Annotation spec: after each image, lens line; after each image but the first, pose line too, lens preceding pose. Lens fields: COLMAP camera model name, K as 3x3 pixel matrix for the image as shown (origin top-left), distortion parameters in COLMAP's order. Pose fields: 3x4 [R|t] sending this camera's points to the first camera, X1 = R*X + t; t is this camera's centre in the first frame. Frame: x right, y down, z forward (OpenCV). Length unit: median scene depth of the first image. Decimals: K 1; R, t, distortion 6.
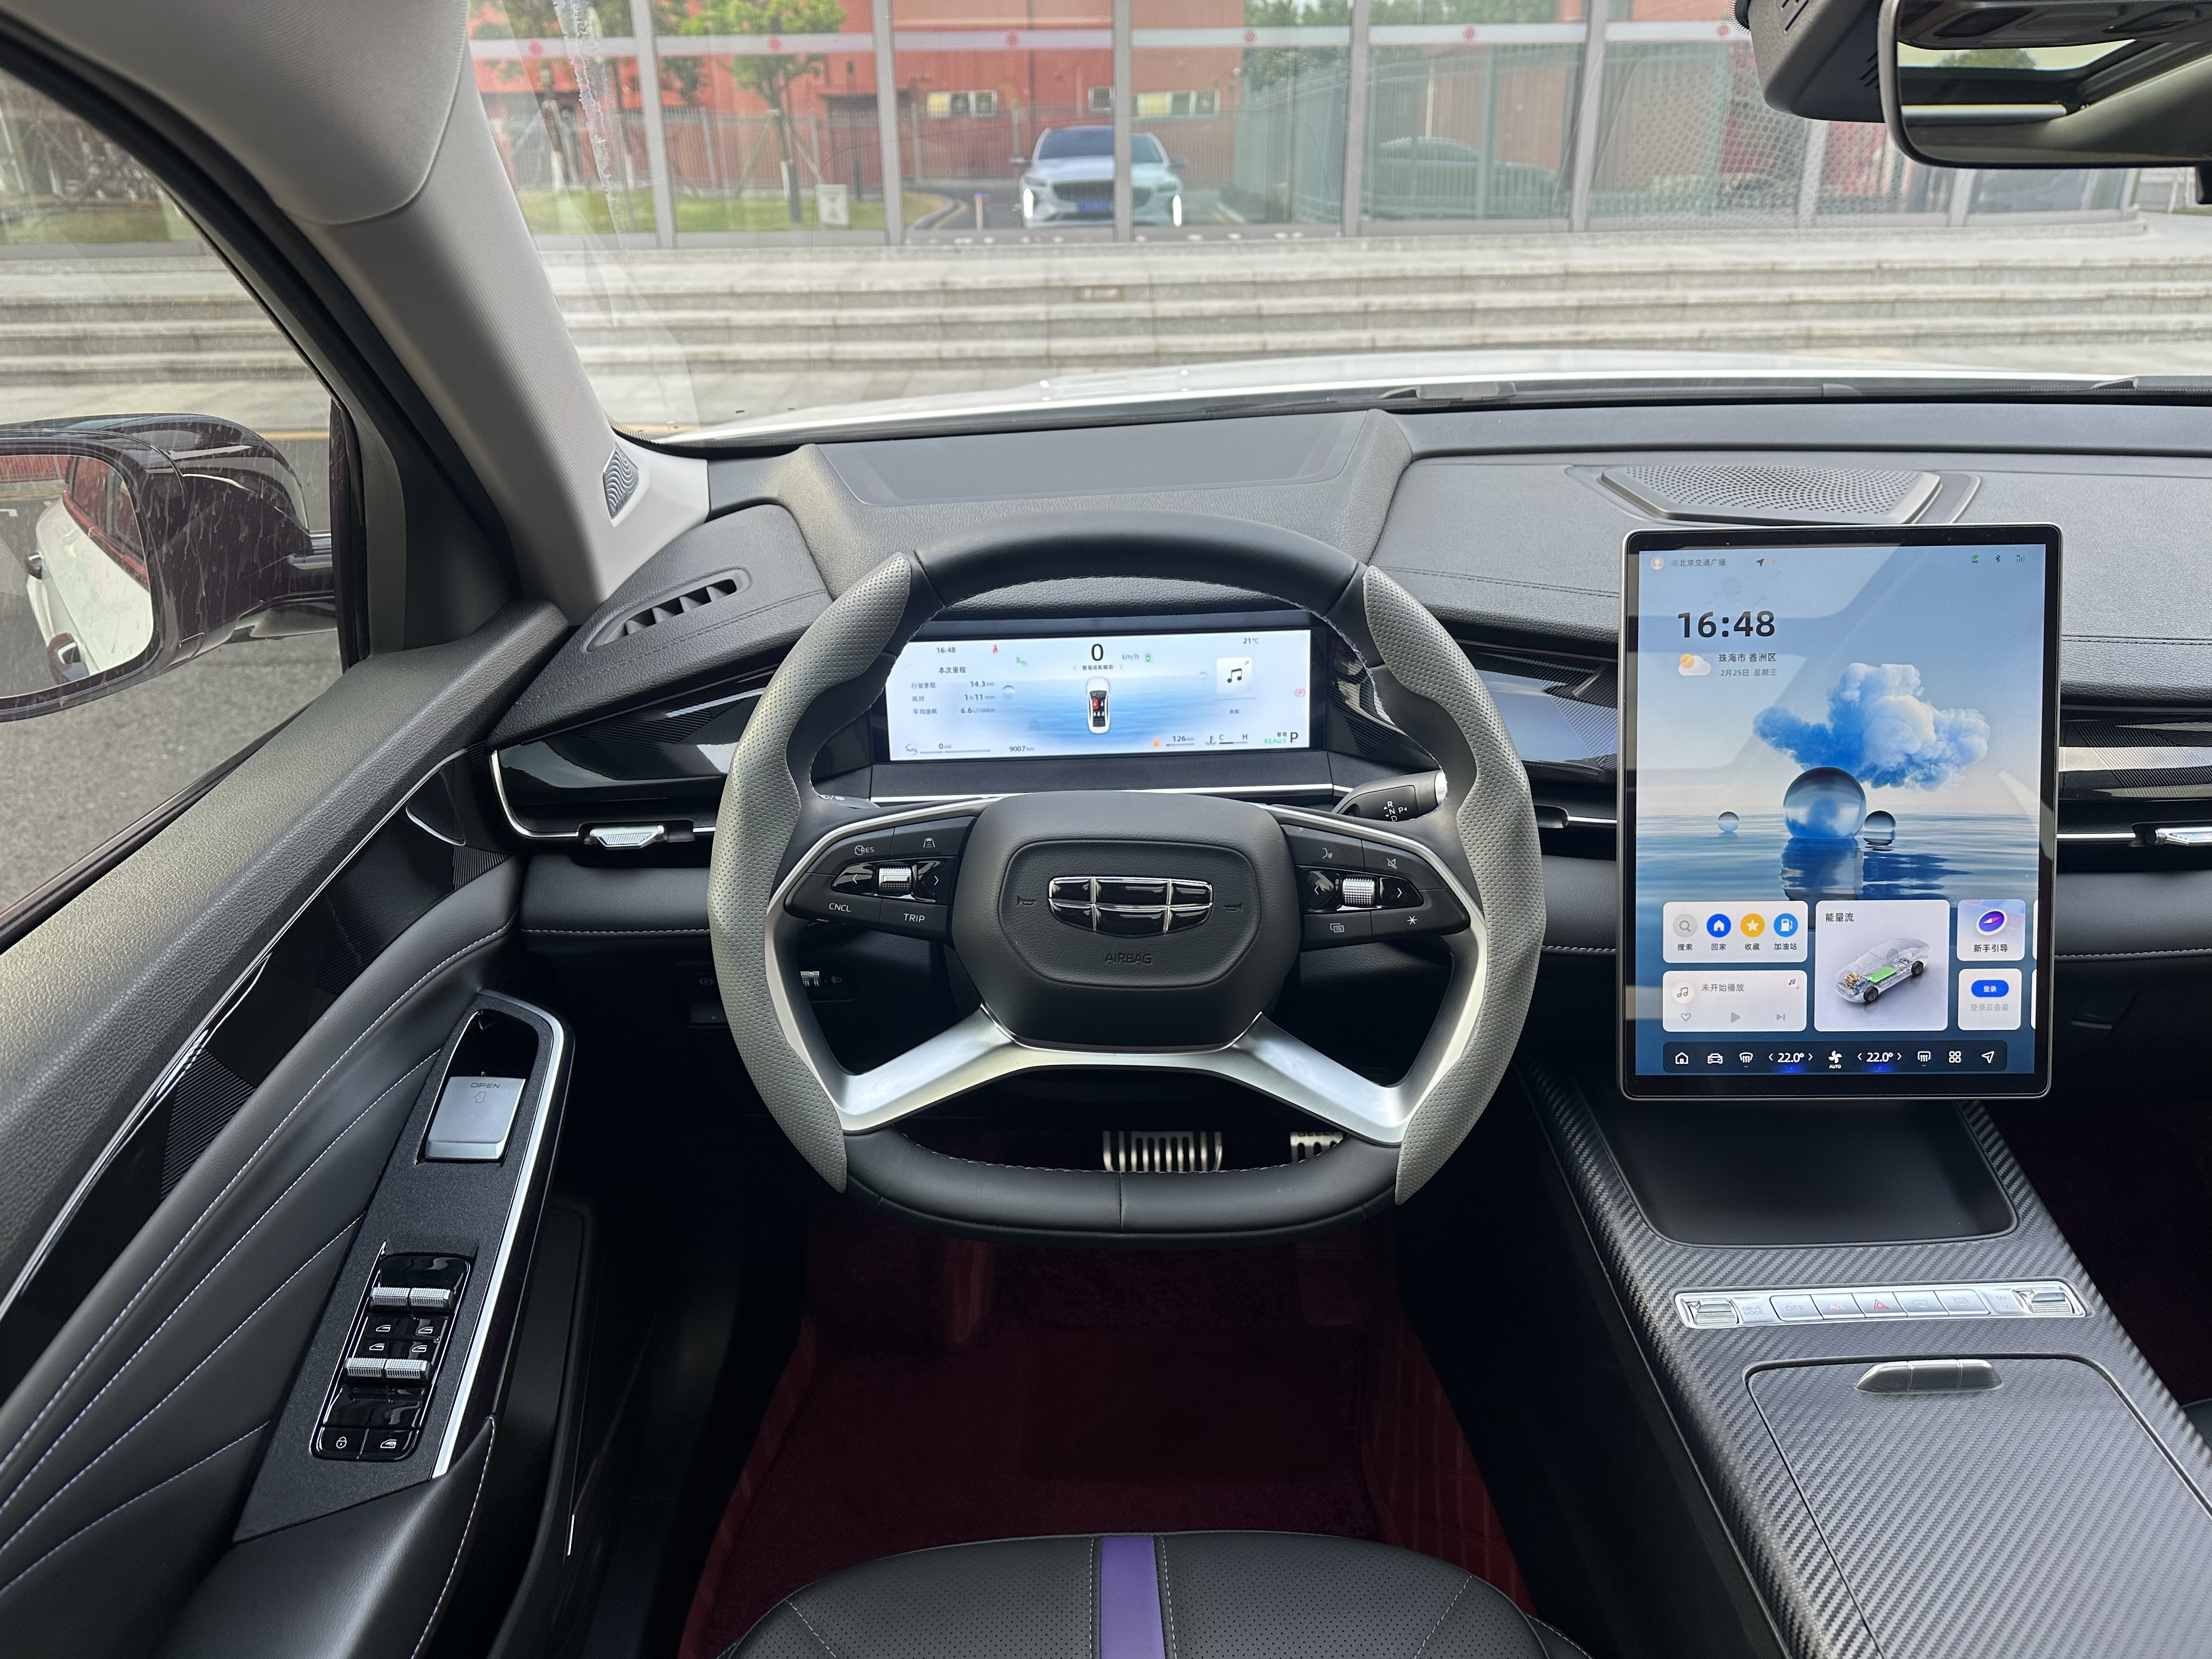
lens RADIAL K [[1569.6, 0, 1106.0], [0, 1569.6, 829.5], [0, 0, 1]] dist [0.051469, -0.065128]
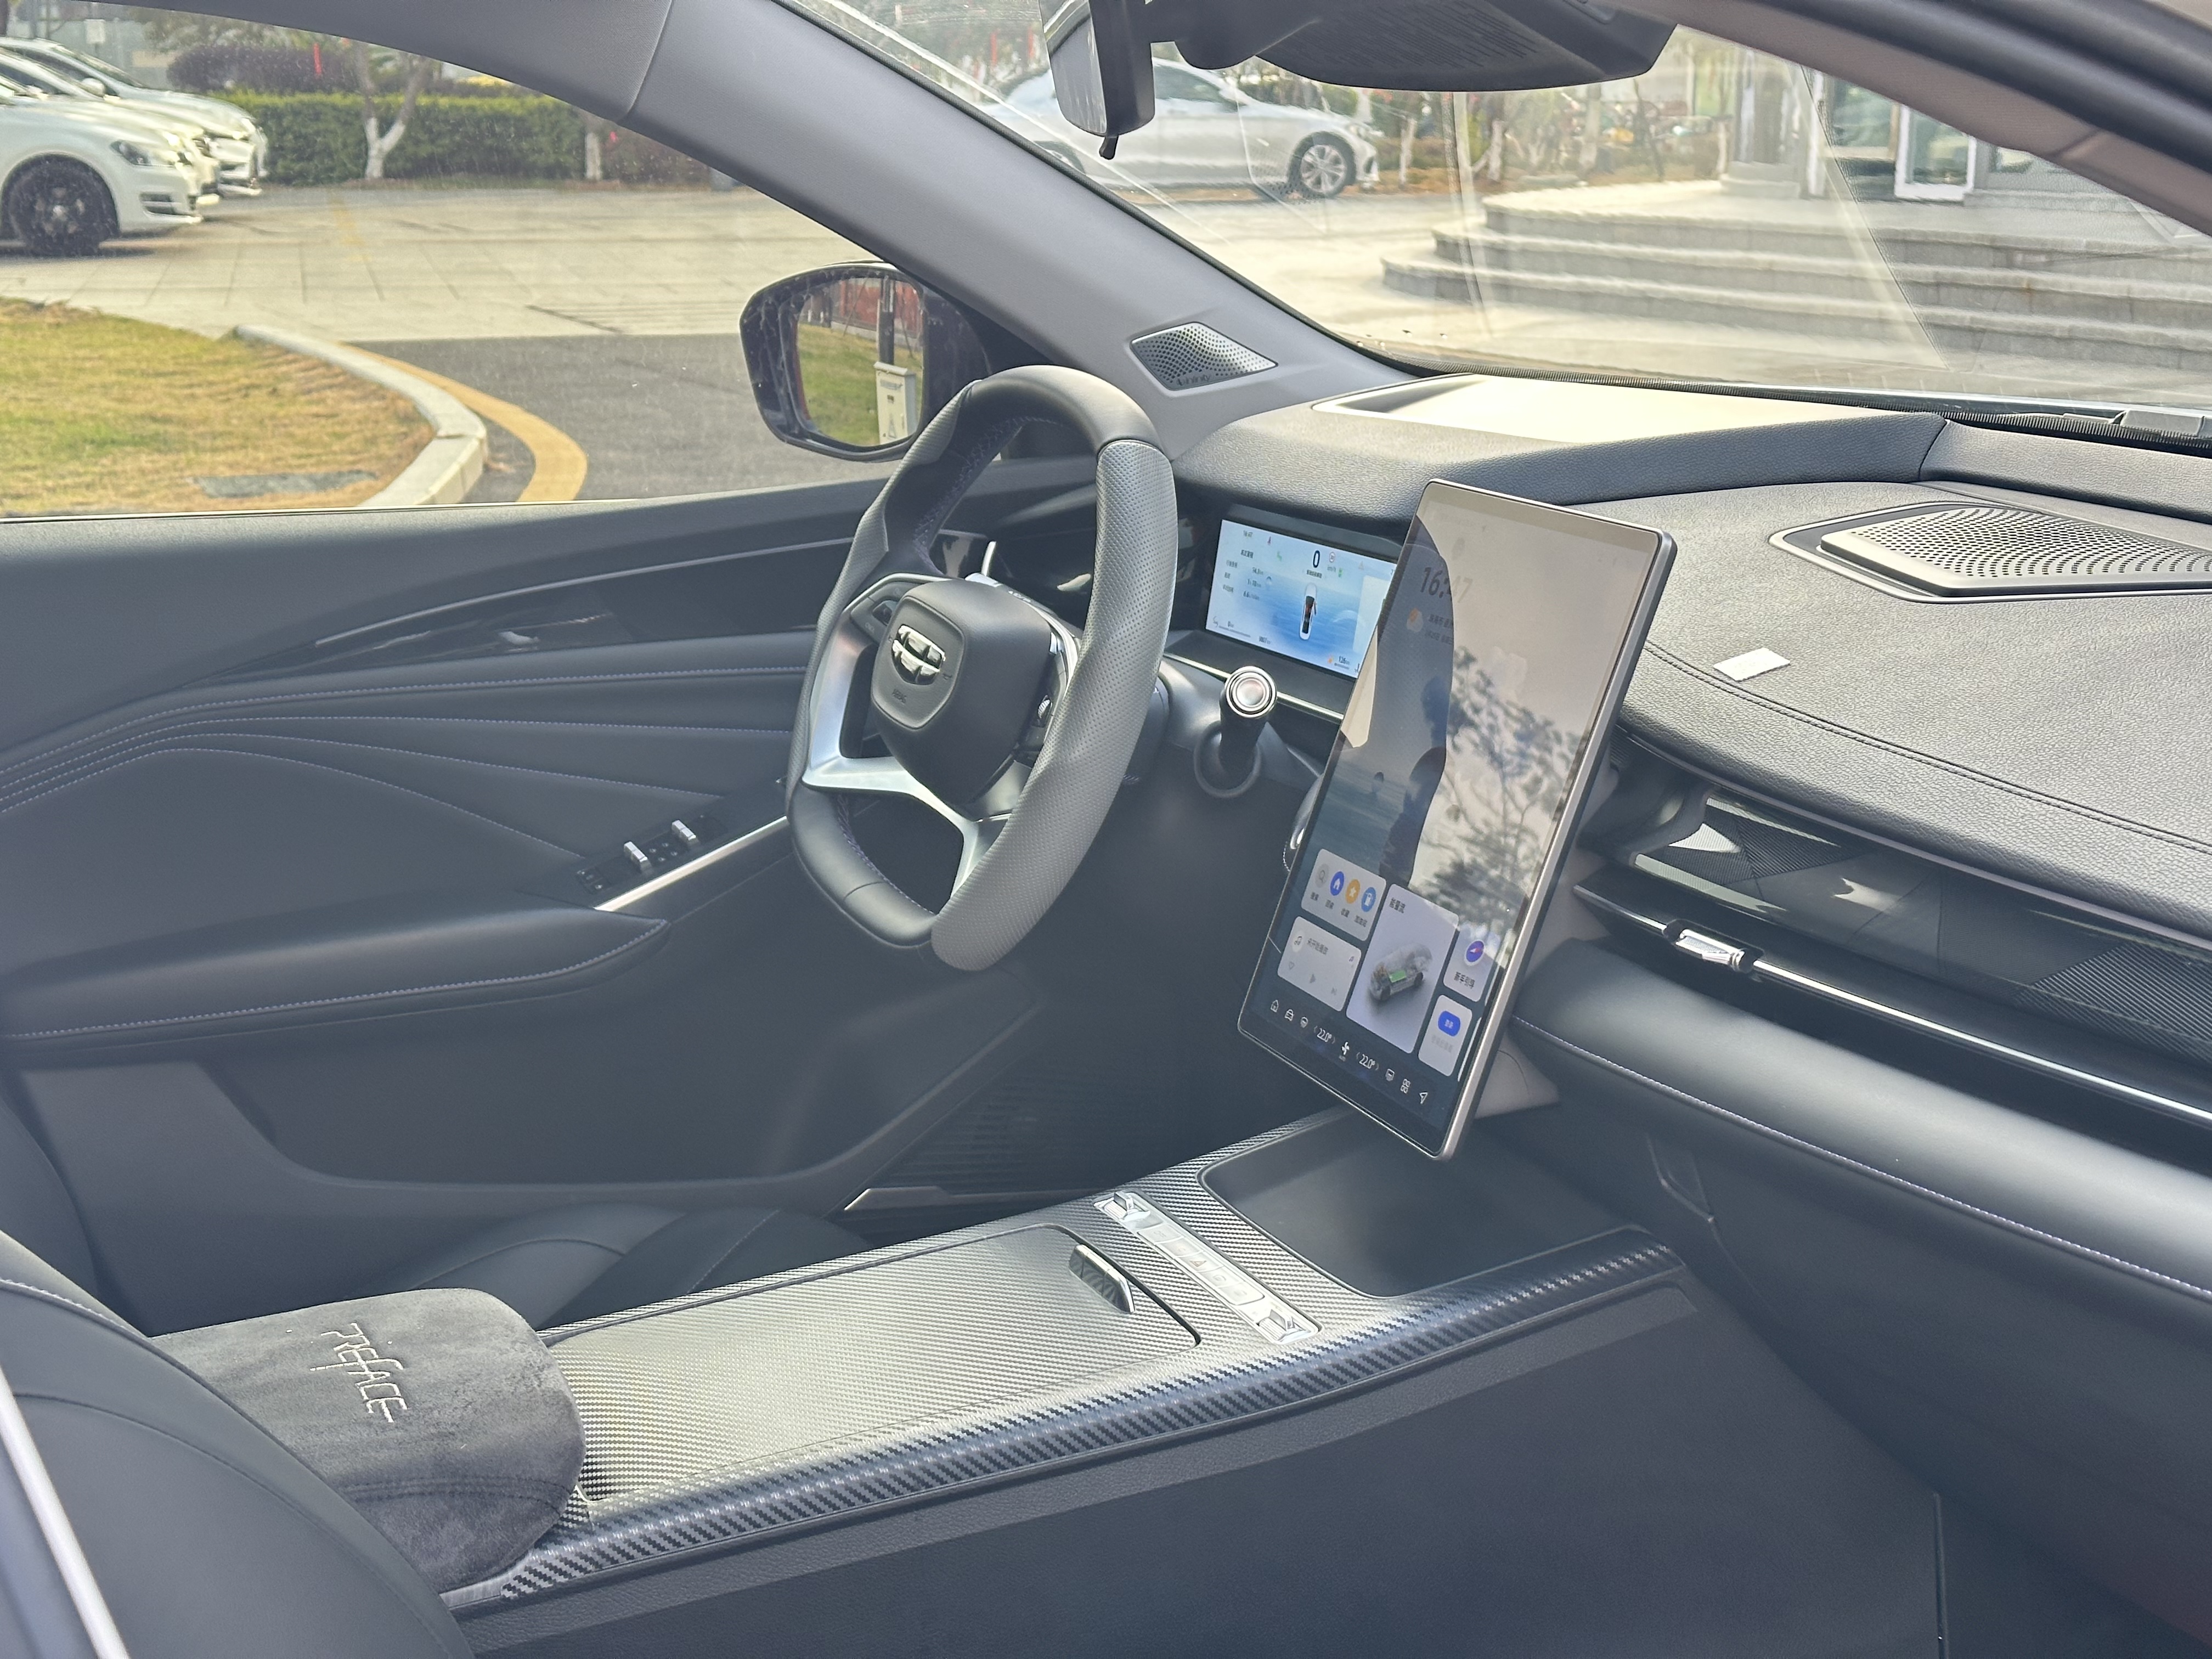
lens RADIAL K [[3149.4, 0, 1106.0], [0, 3149.4, 829.5], [0, 0, 1]] dist [0.027447, 0.036048]
pose [[0.391844, 0.228728, -0.891146, 0.190364], [-0.368016, 0.926705, 0.076036, -0.005876], [0.843221, 0.298162, 0.447299, 0.002378]]
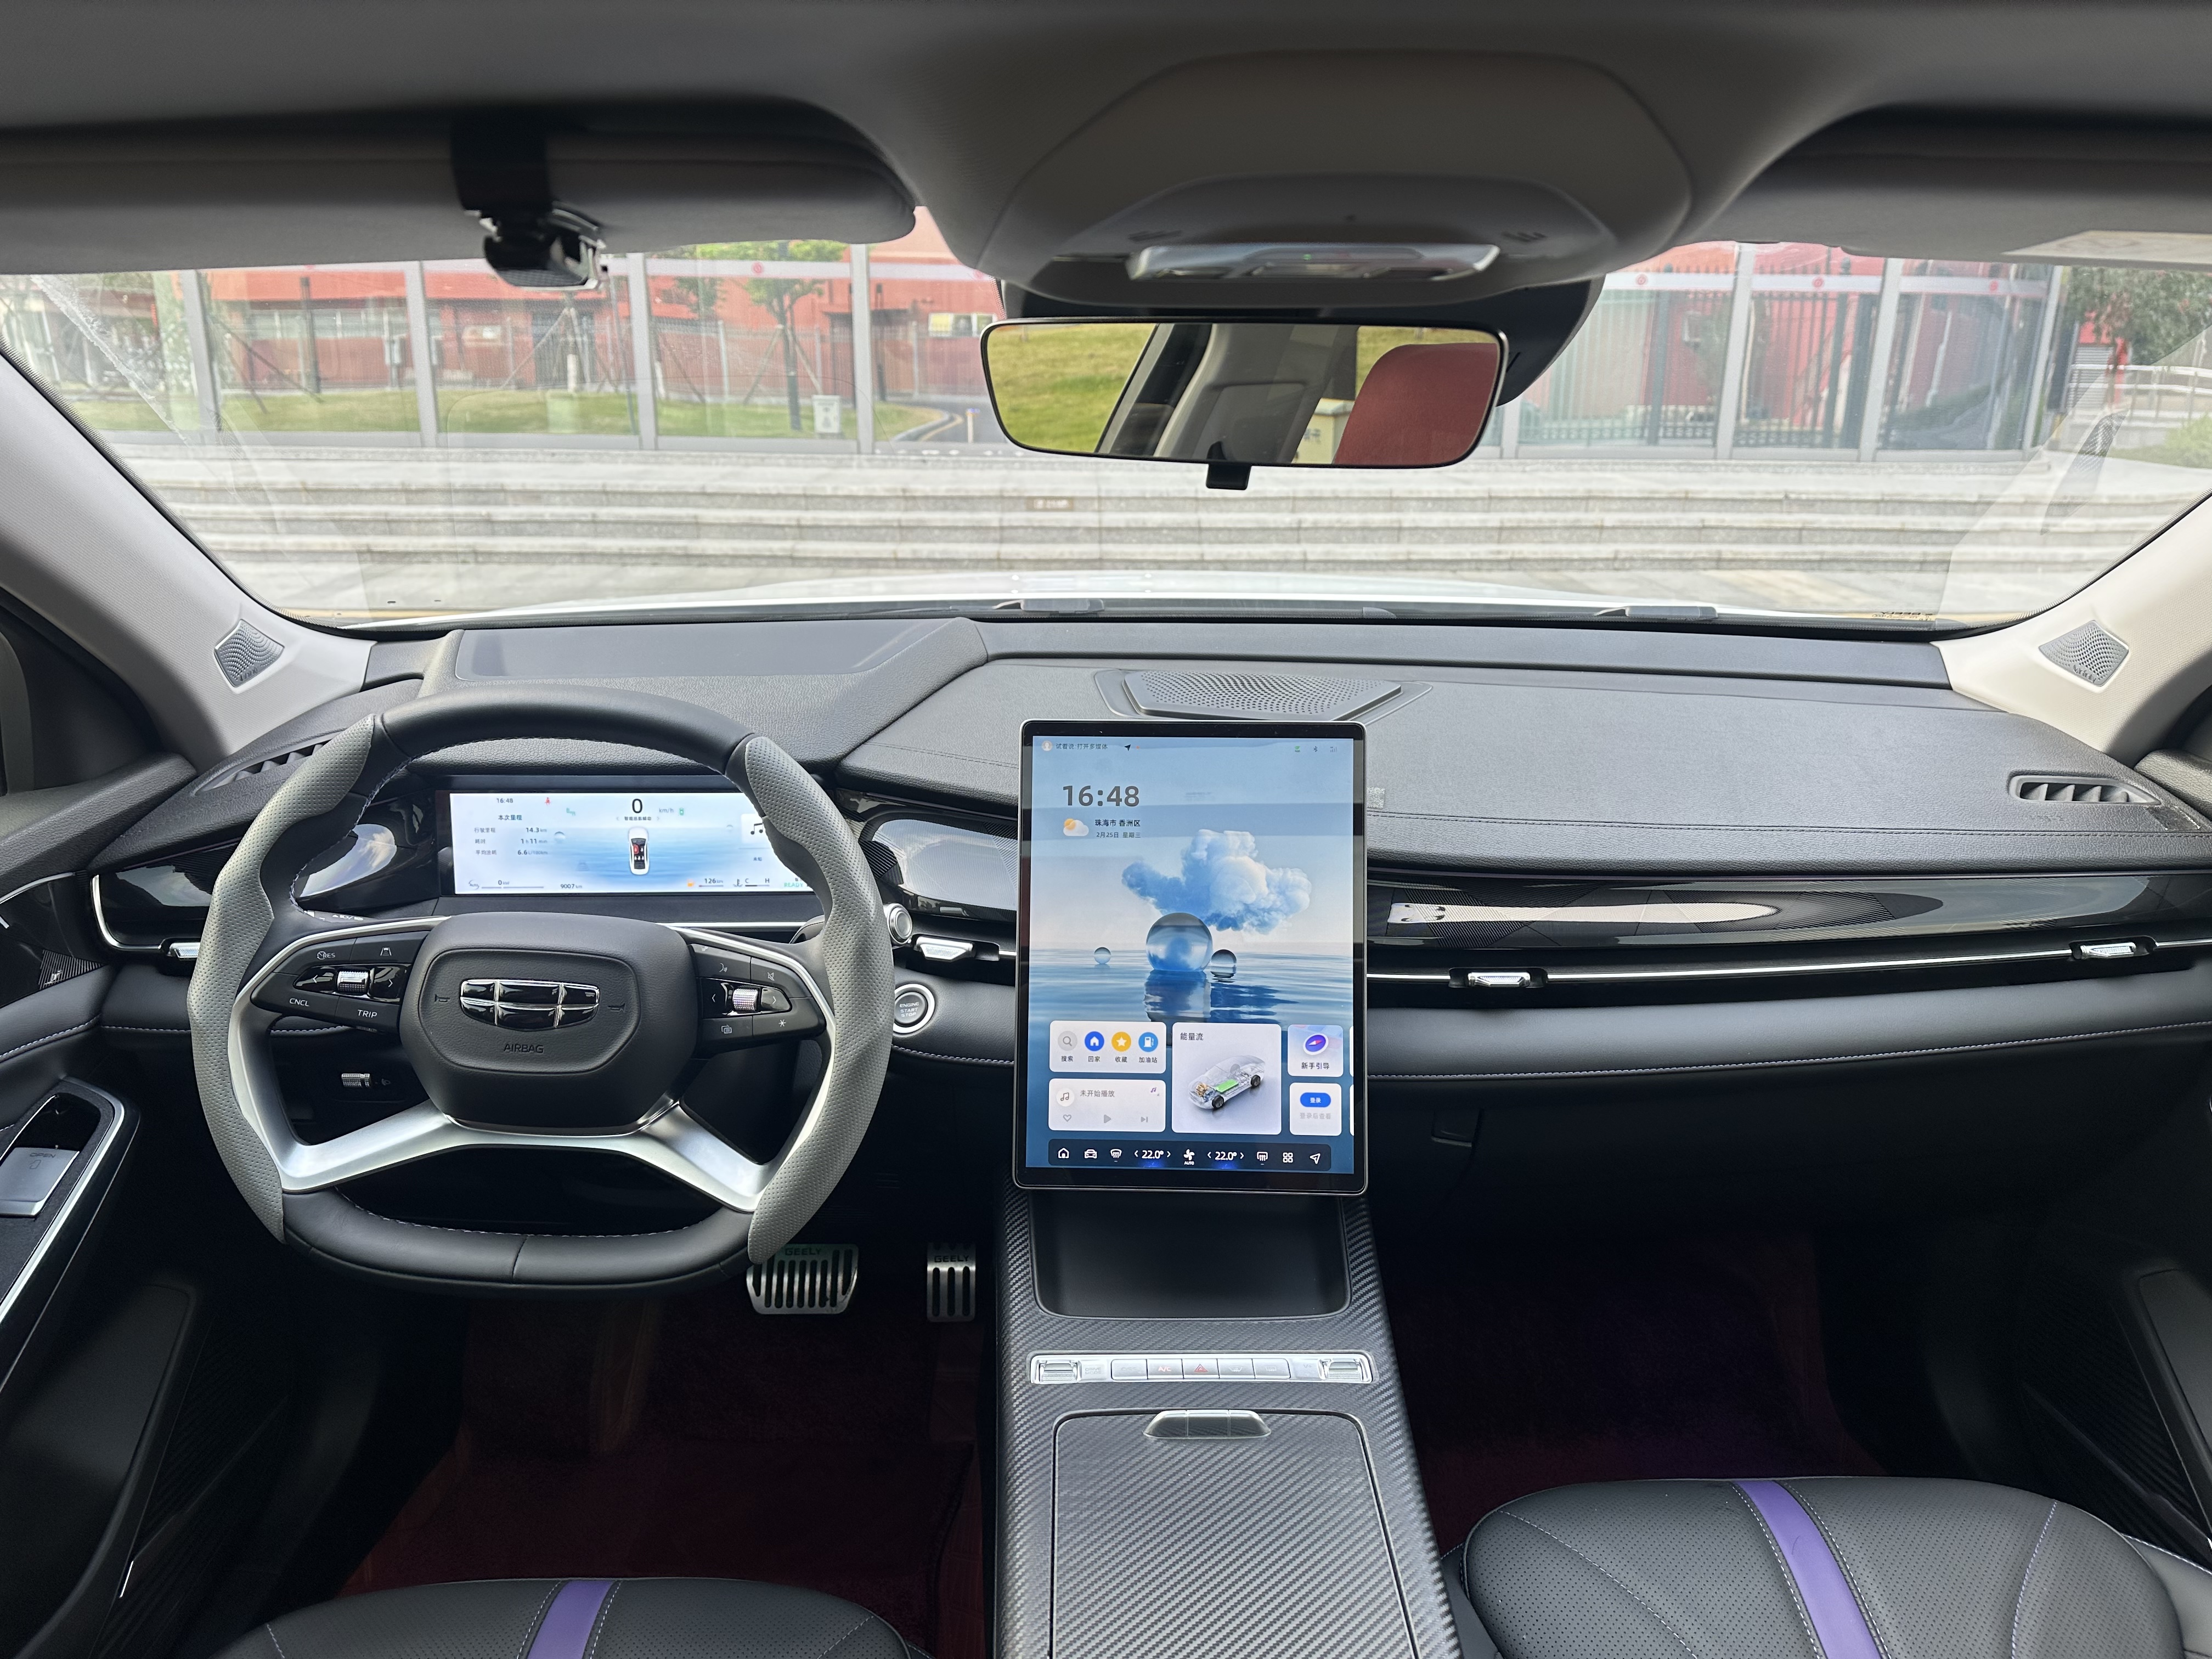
lens RADIAL K [[1539.1, 0, 1106.0], [0, 1539.1, 829.5], [0, 0, 1]] dist [0.155720, -0.252670]
pose [[0.999645, 0.026267, 0.004500, 0.036578], [-0.025545, 0.992552, -0.119113, 0.003820], [-0.007596, 0.118955, 0.992871, -0.018634]]
